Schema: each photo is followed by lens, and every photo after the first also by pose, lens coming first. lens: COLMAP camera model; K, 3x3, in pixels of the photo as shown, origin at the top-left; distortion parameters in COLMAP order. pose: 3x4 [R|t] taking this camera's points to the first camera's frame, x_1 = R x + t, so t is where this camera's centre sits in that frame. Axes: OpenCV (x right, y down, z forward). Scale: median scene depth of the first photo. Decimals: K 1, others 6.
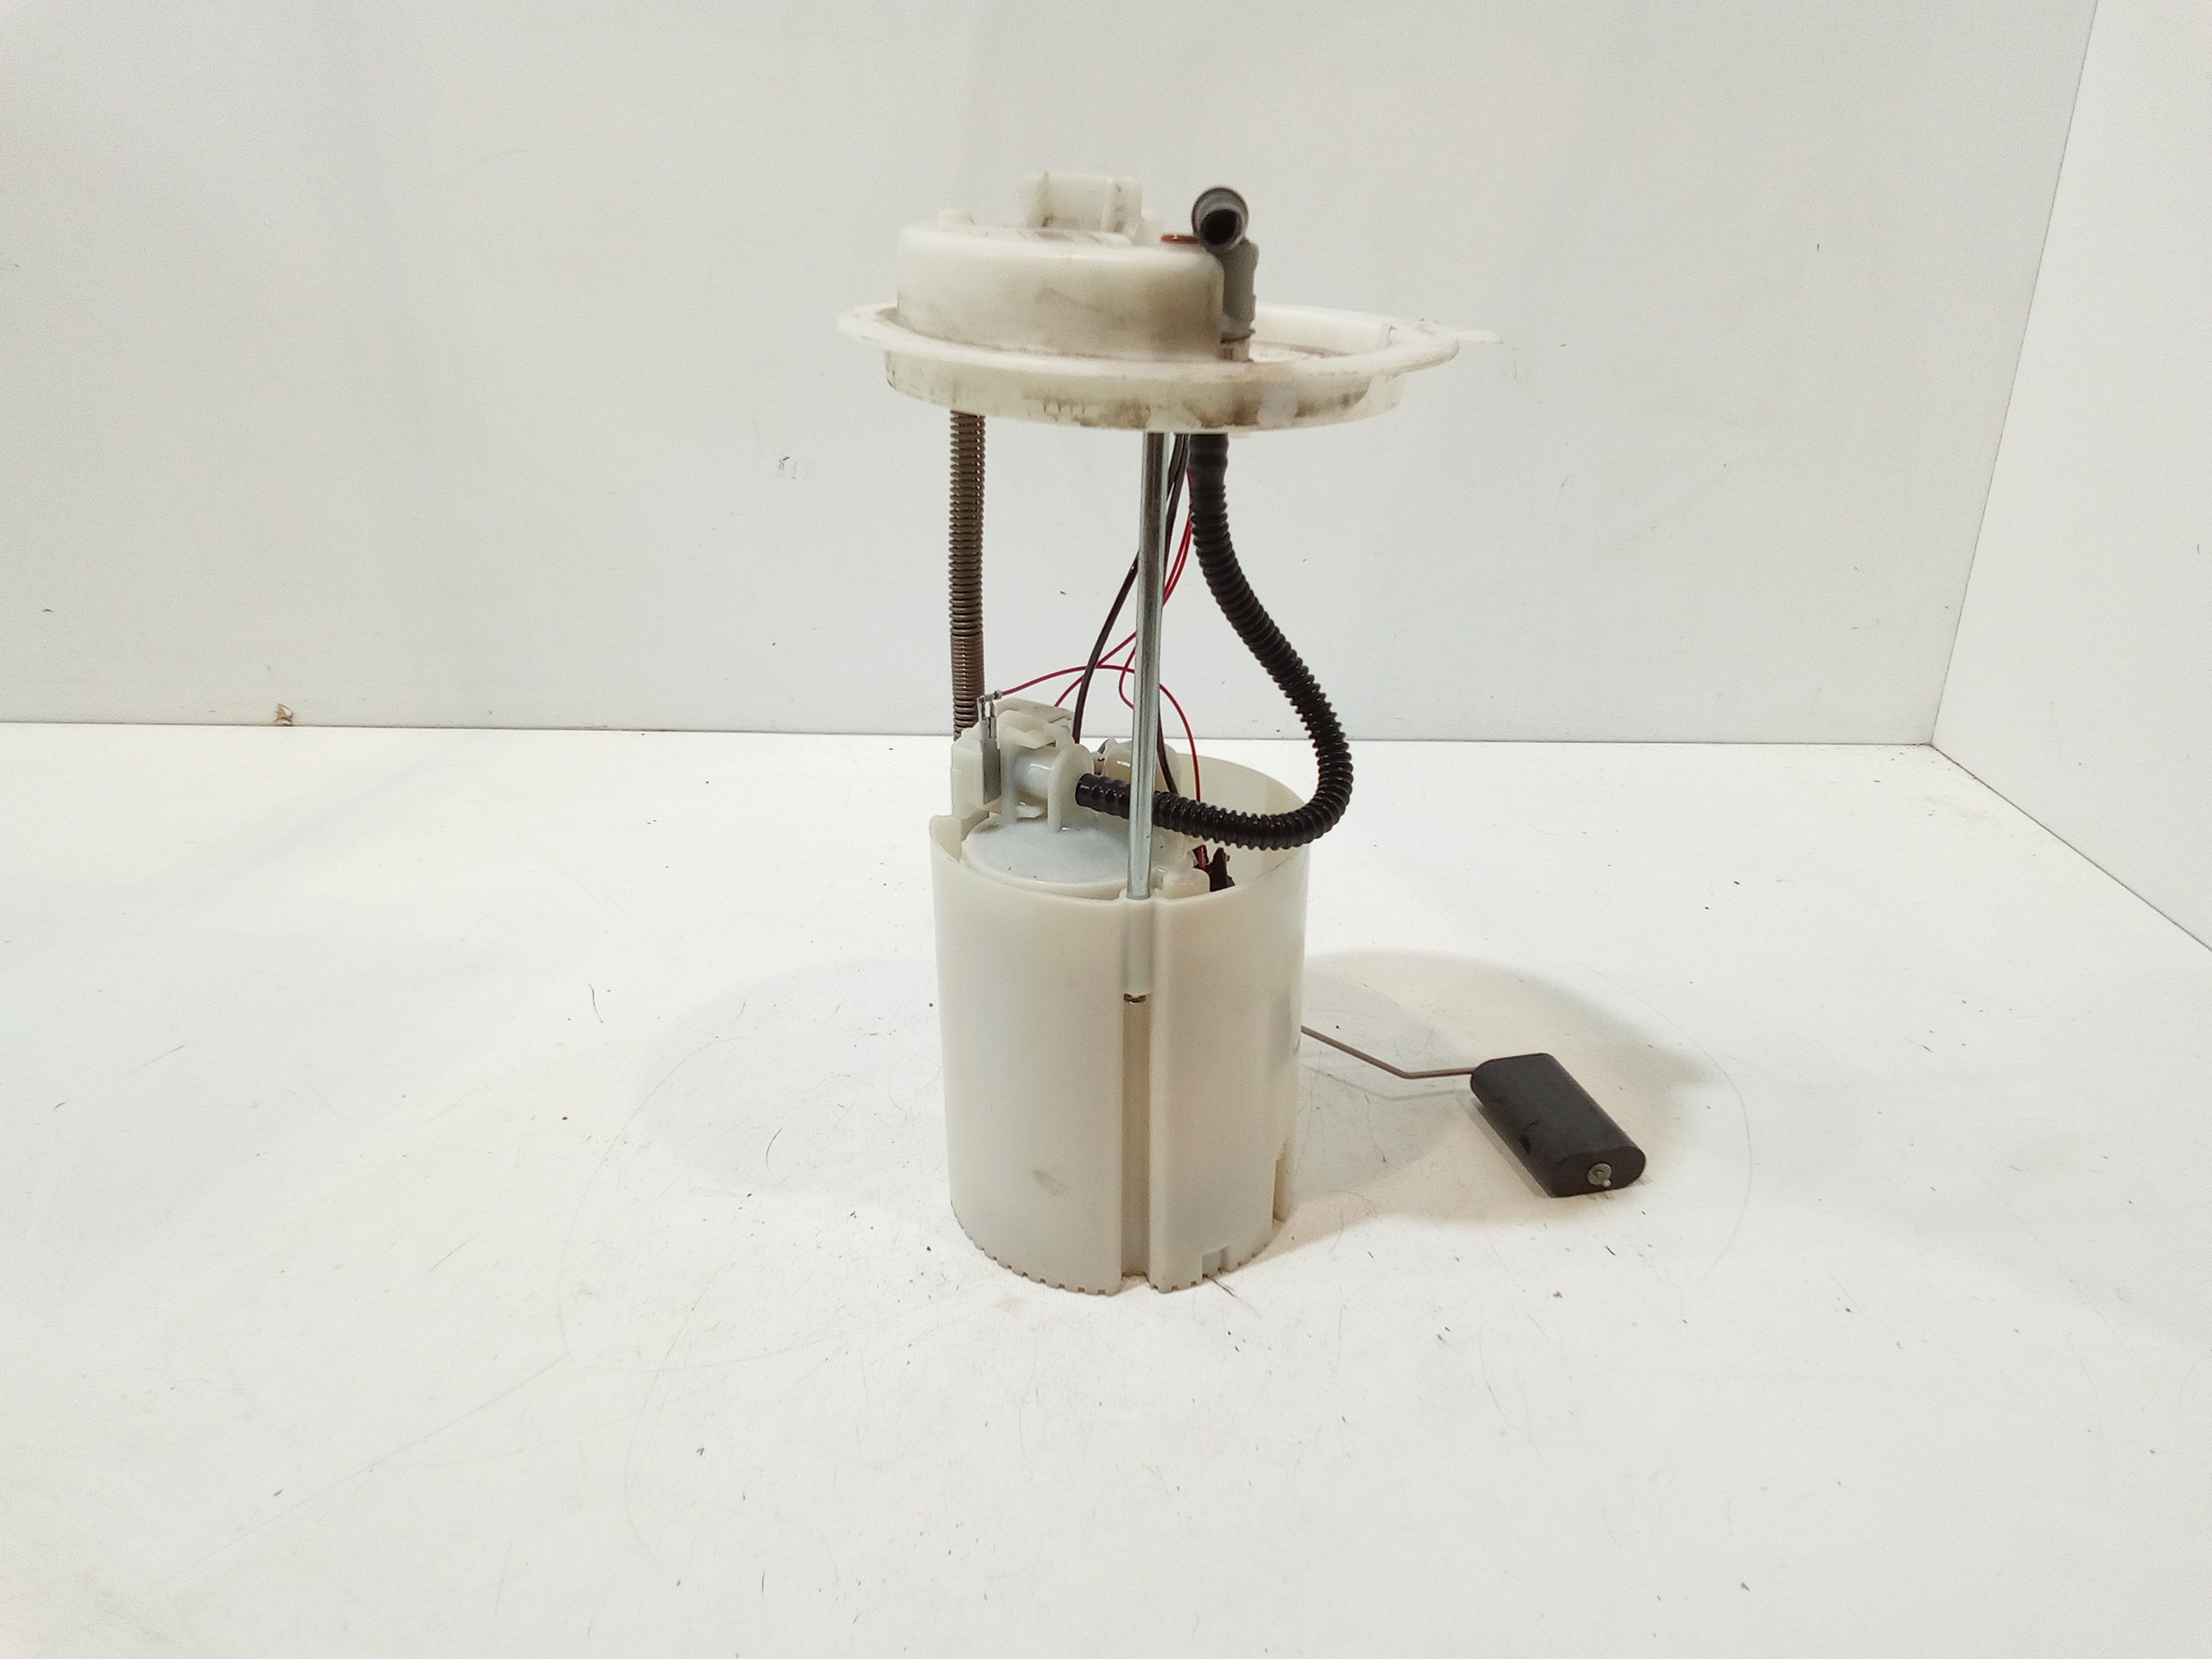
lens RADIAL K [[1526.3, 0, 1106.0], [0, 1526.3, 829.5], [0, 0, 1]] dist [0.094287, -0.126645]
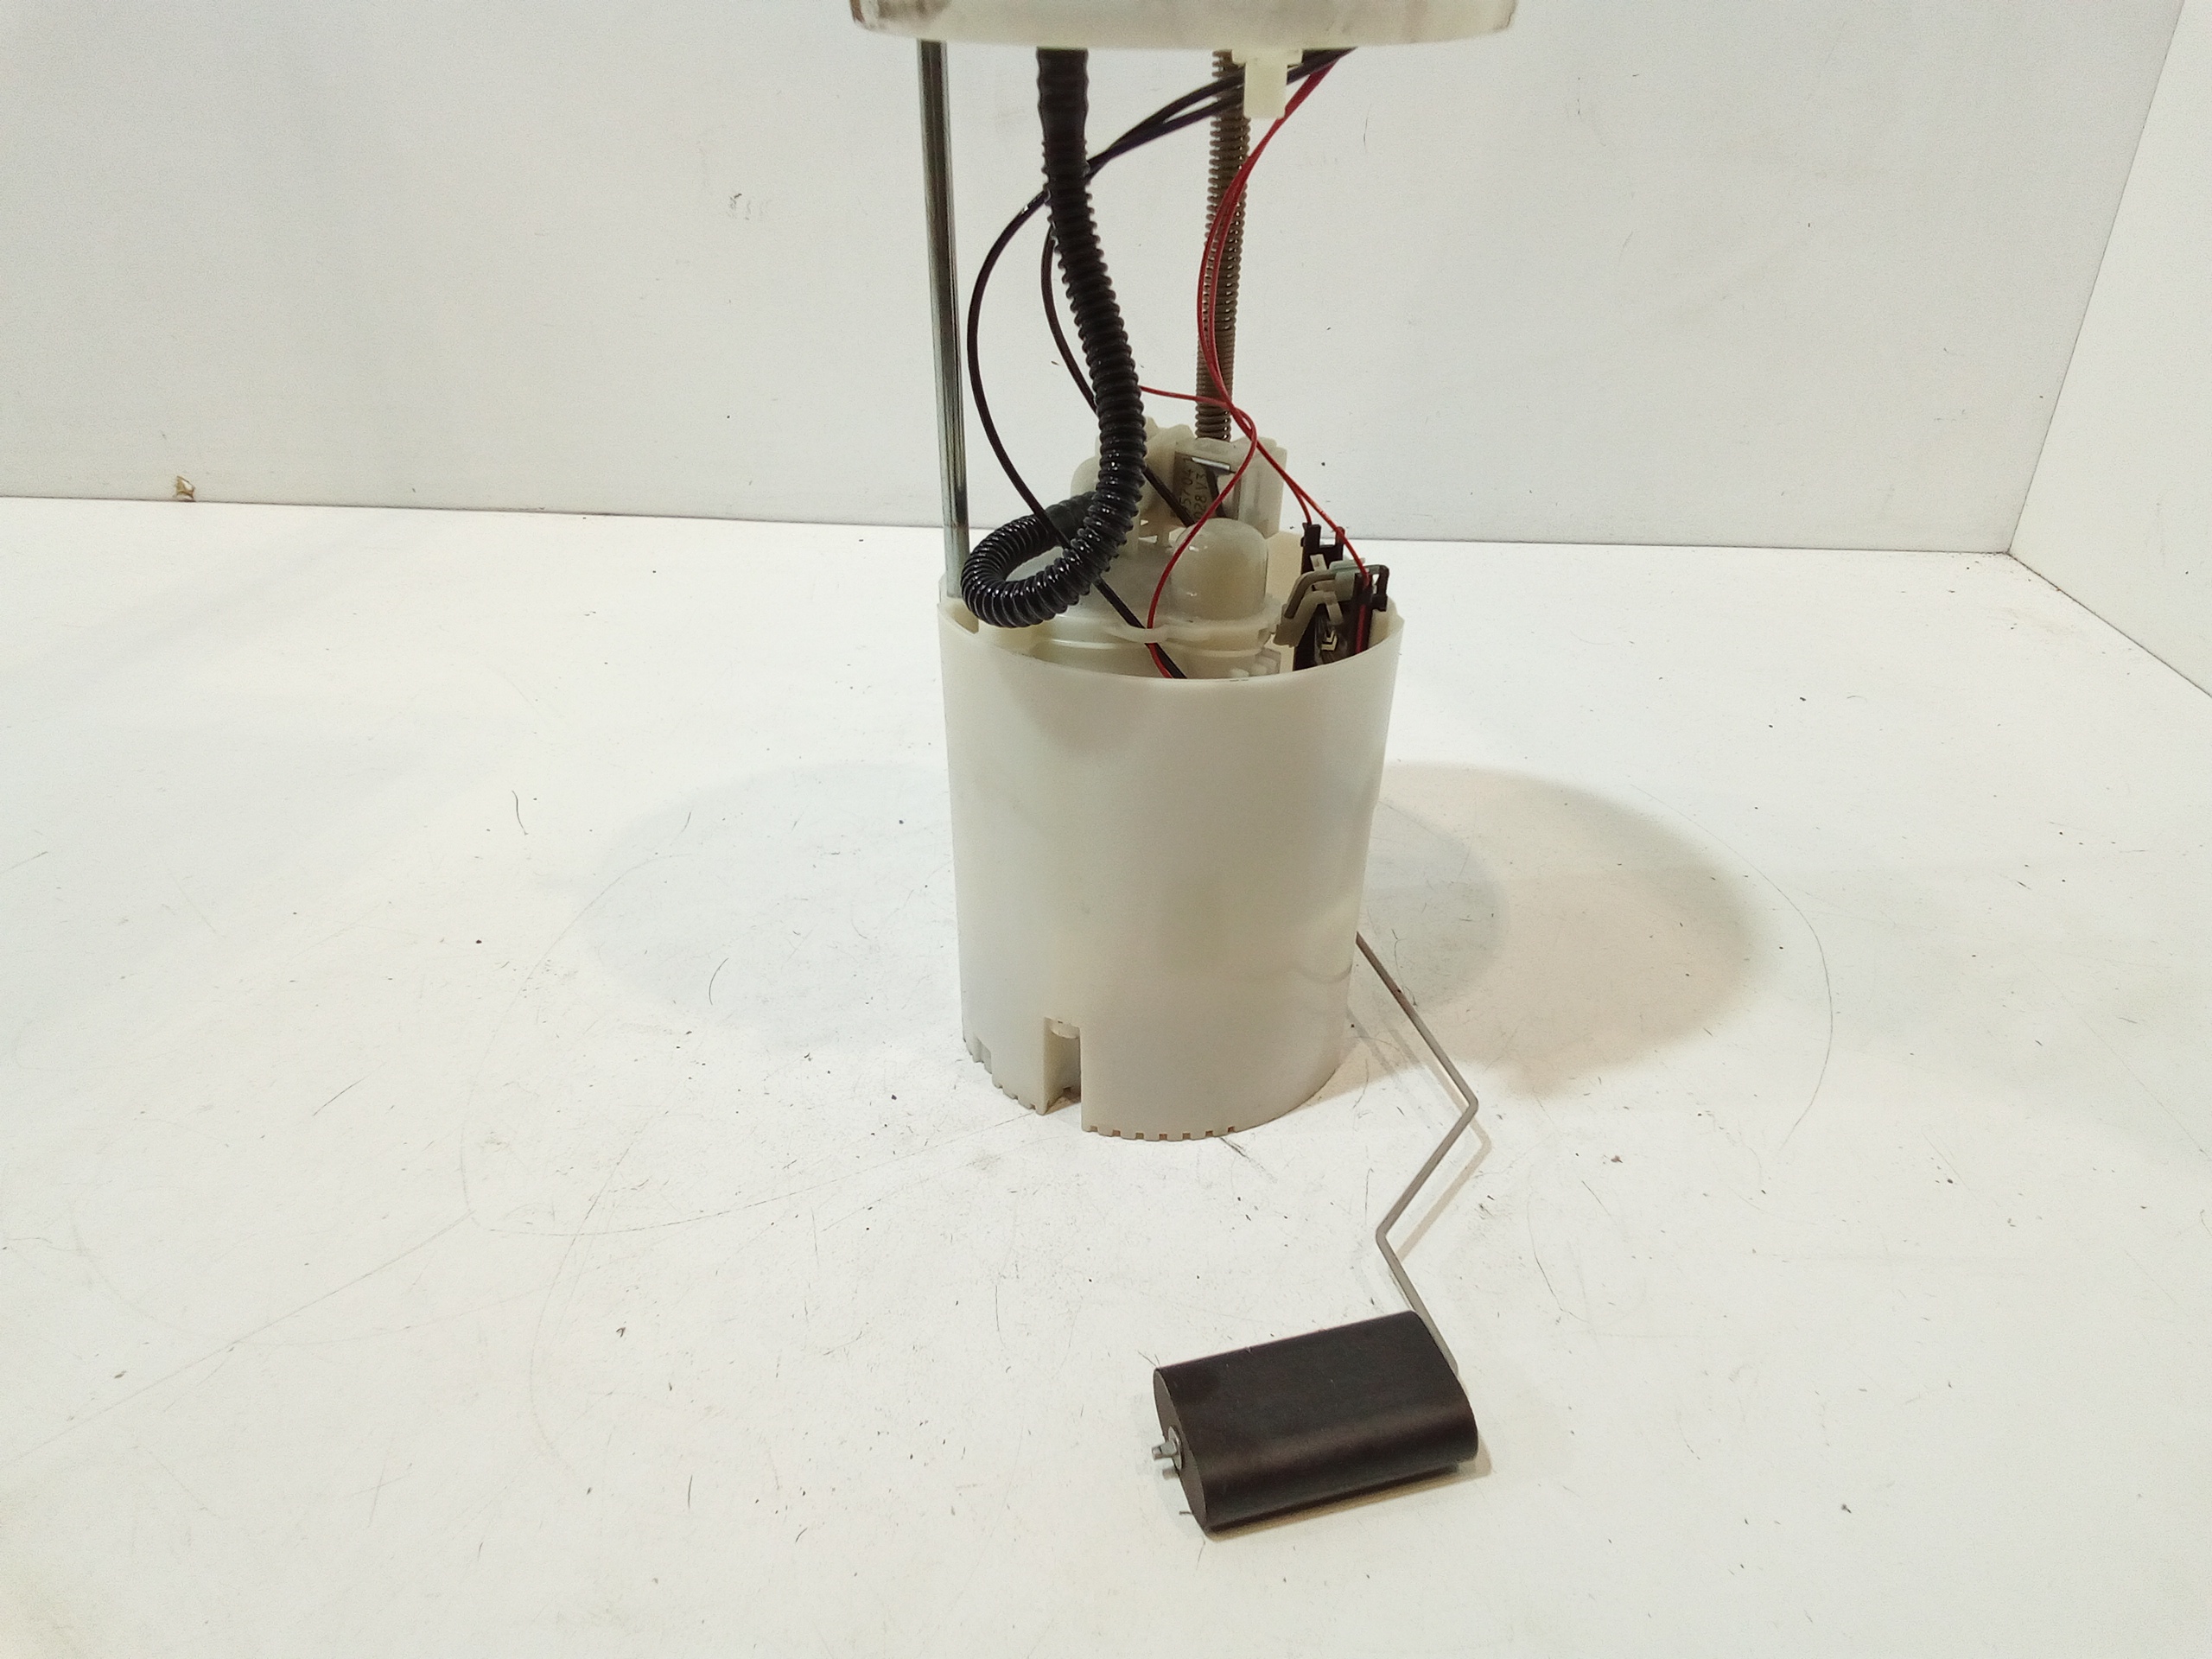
lens RADIAL K [[1526.3, 0, 1106.0], [0, 1526.3, 829.5], [0, 0, 1]] dist [0.094287, -0.126645]
pose [[0.999832, 0.015226, 0.010227, -0.006702], [-0.016285, 0.993458, 0.113033, 0.023113], [-0.008439, -0.113181, 0.993539, 0.161049]]
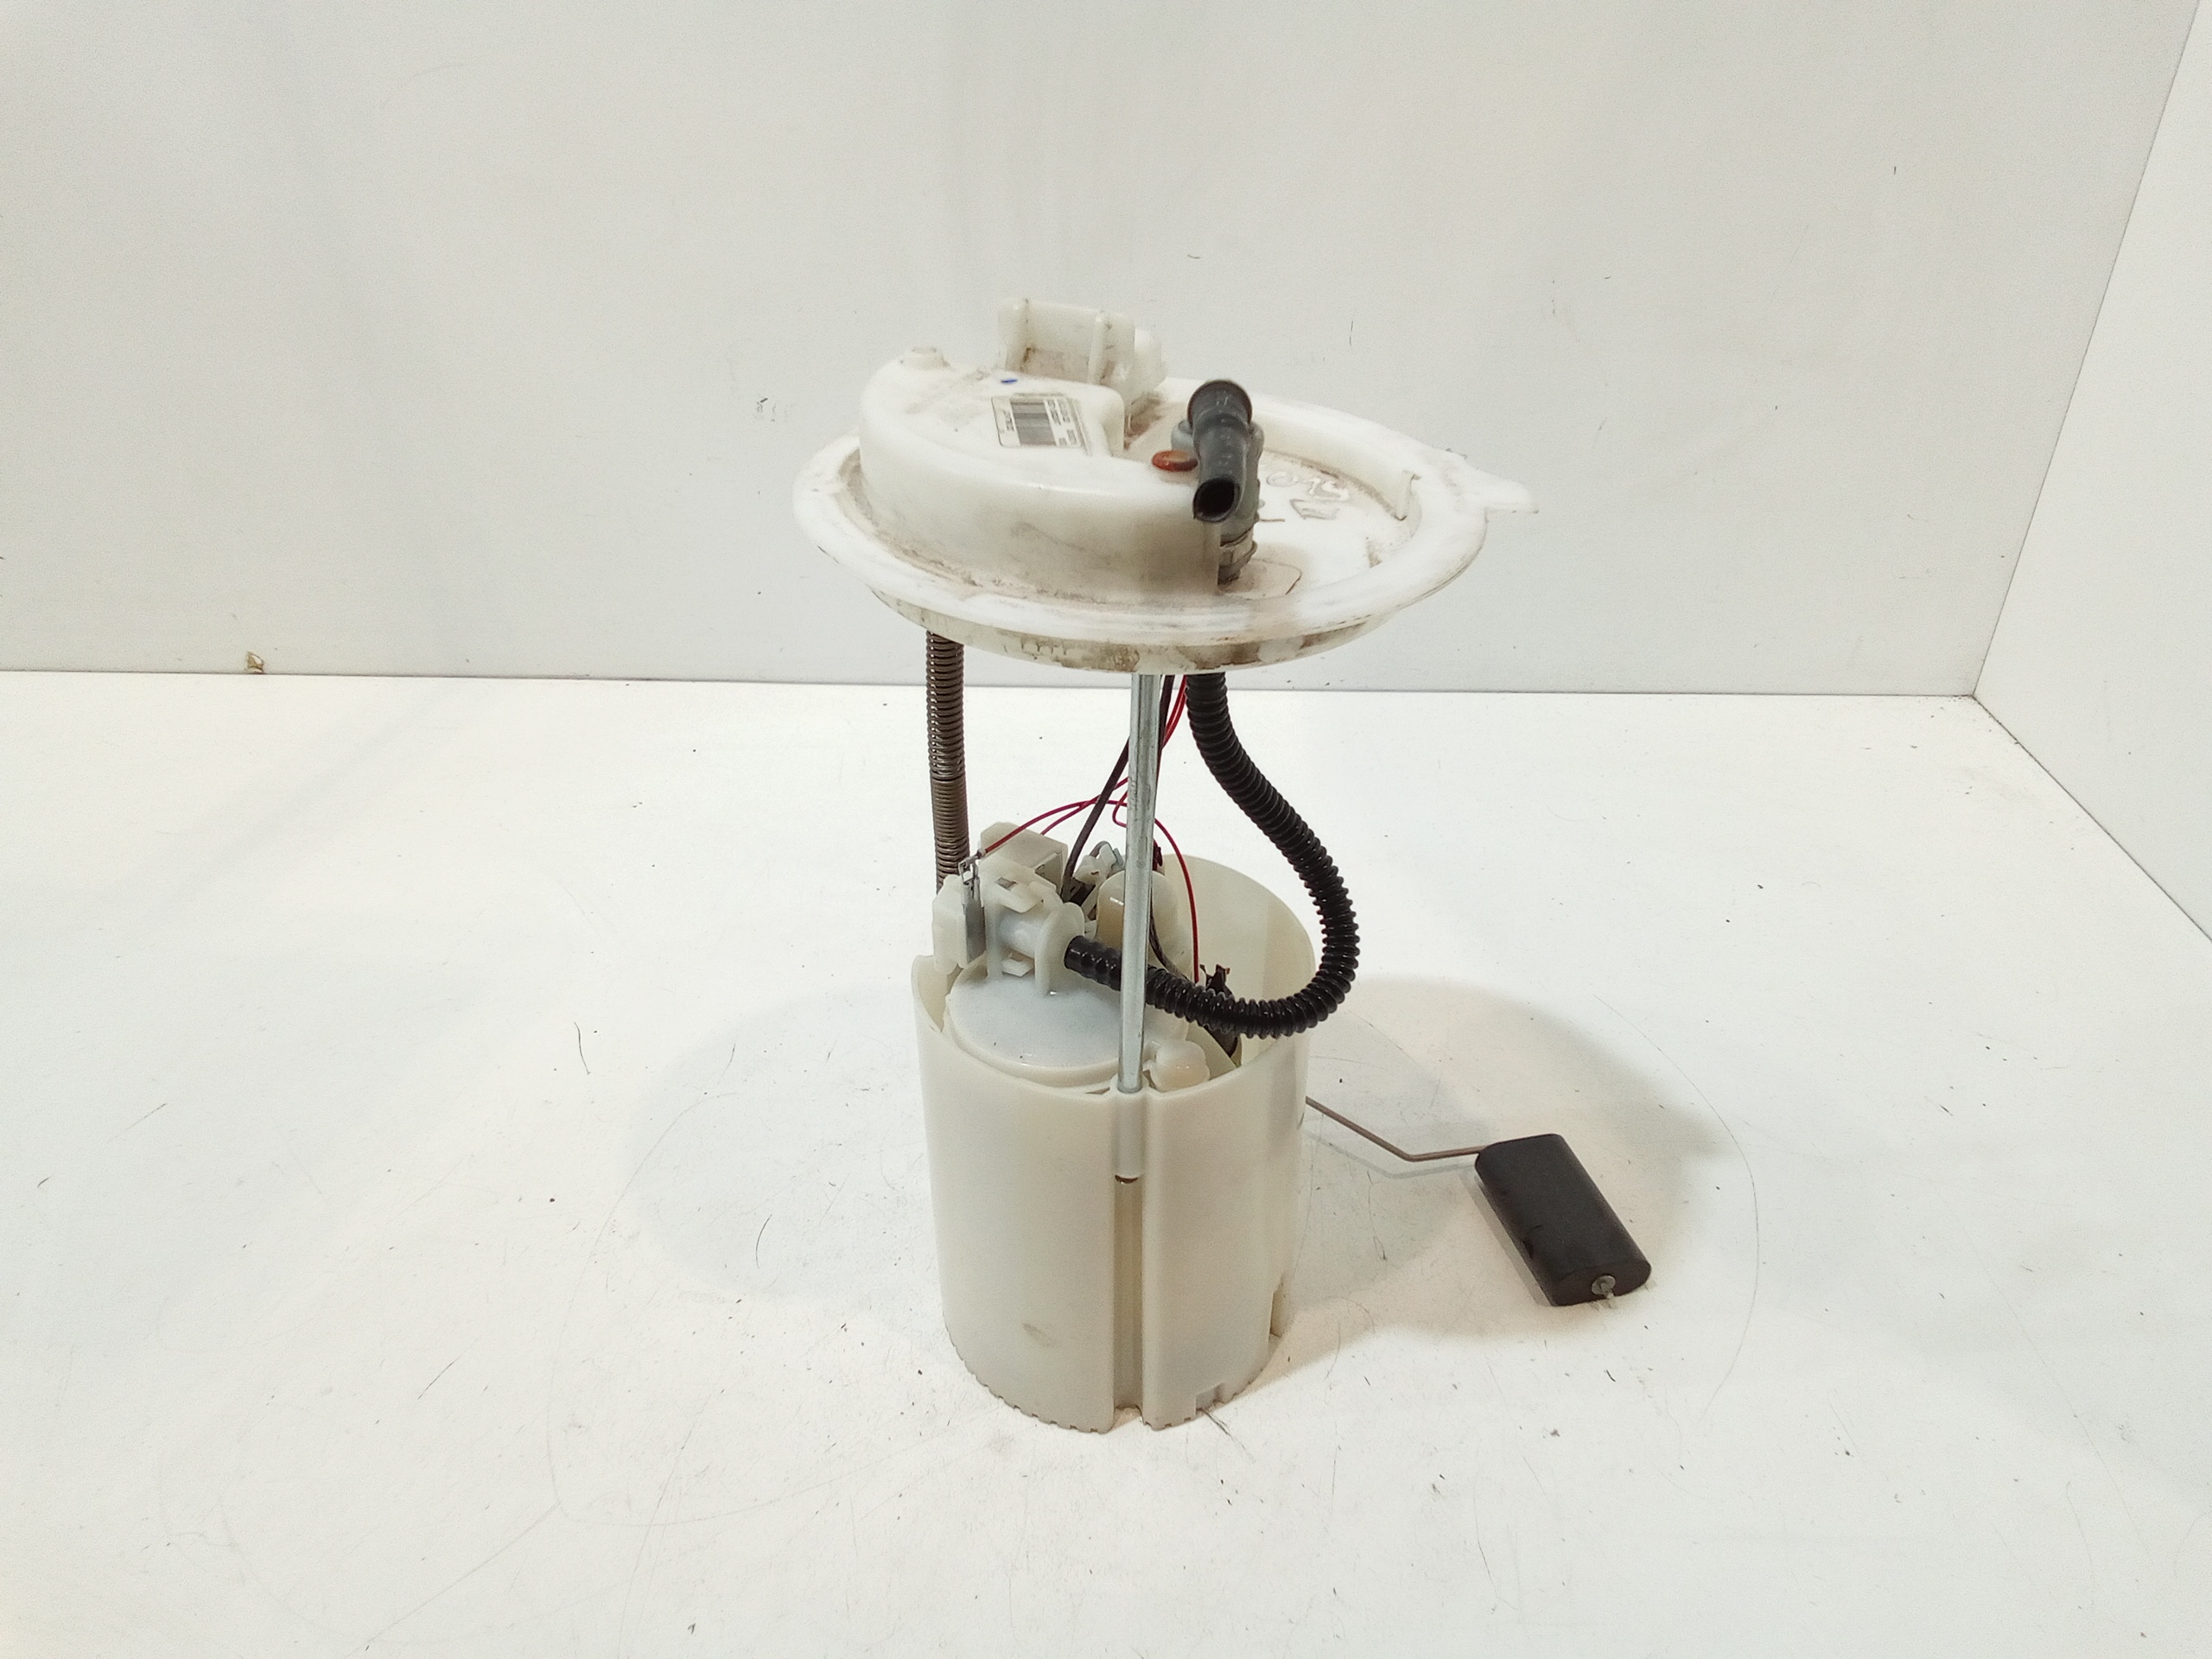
lens RADIAL K [[1524.9, 0, 1106.0], [0, 1524.9, 829.5], [0, 0, 1]] dist [0.082848, -0.103019]
pose [[0.999959, 0.001404, -0.008962, 0.013290], [-0.000018, 0.988265, 0.152749, -0.233159], [0.009072, -0.152743, 0.988224, 0.079039]]
